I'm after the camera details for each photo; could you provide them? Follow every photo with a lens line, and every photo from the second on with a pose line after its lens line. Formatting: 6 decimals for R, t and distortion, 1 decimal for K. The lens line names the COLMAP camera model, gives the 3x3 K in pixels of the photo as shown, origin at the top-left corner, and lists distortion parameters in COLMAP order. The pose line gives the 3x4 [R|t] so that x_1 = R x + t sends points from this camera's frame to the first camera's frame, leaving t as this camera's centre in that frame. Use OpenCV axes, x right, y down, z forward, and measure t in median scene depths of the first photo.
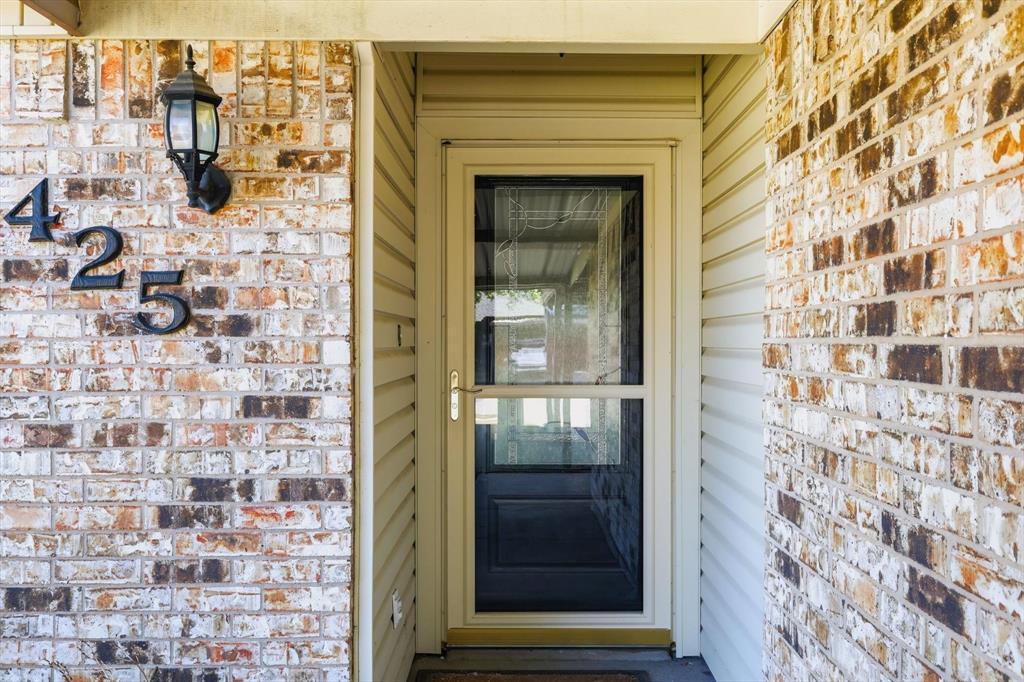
lens RADIAL K [[530.2, 0, 512.0], [0, 530.2, 341.0], [0, 0, 1]] dist [-0.001157, -0.000427]
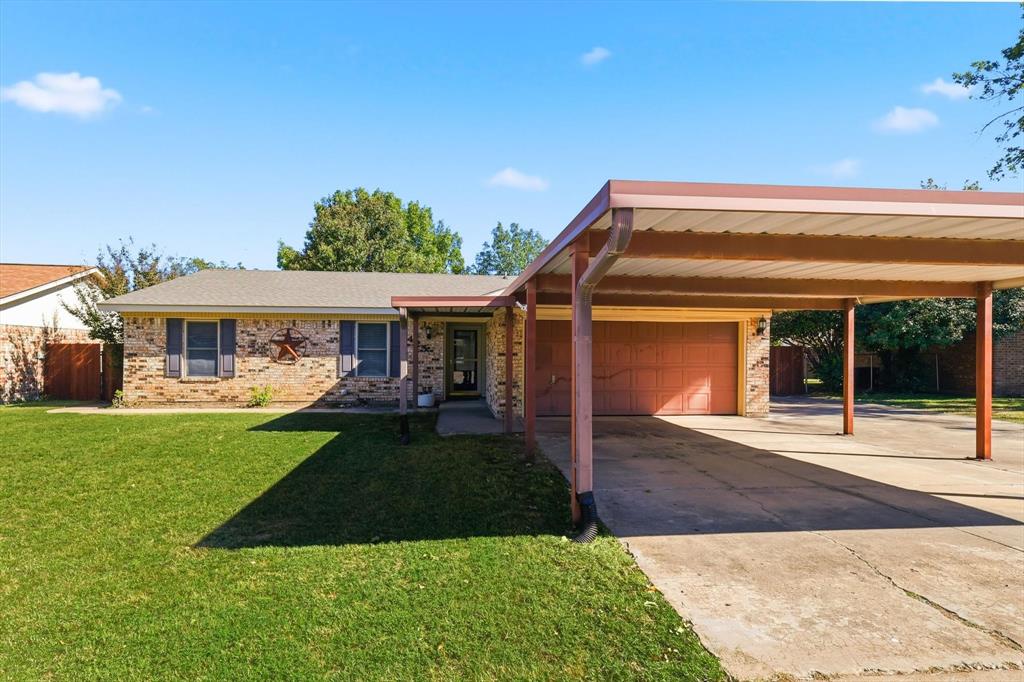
lens RADIAL K [[531.7, 0, 506.4], [0, 531.7, 348.7], [0, 0, 1]] dist [0.002358, 0.000594]
pose [[0.993398, 0.000911, 0.114719, -0.276369], [-0.000107, 0.999975, -0.007013, -0.004952], [-0.114723, 0.006955, 0.993373, -8.747619]]
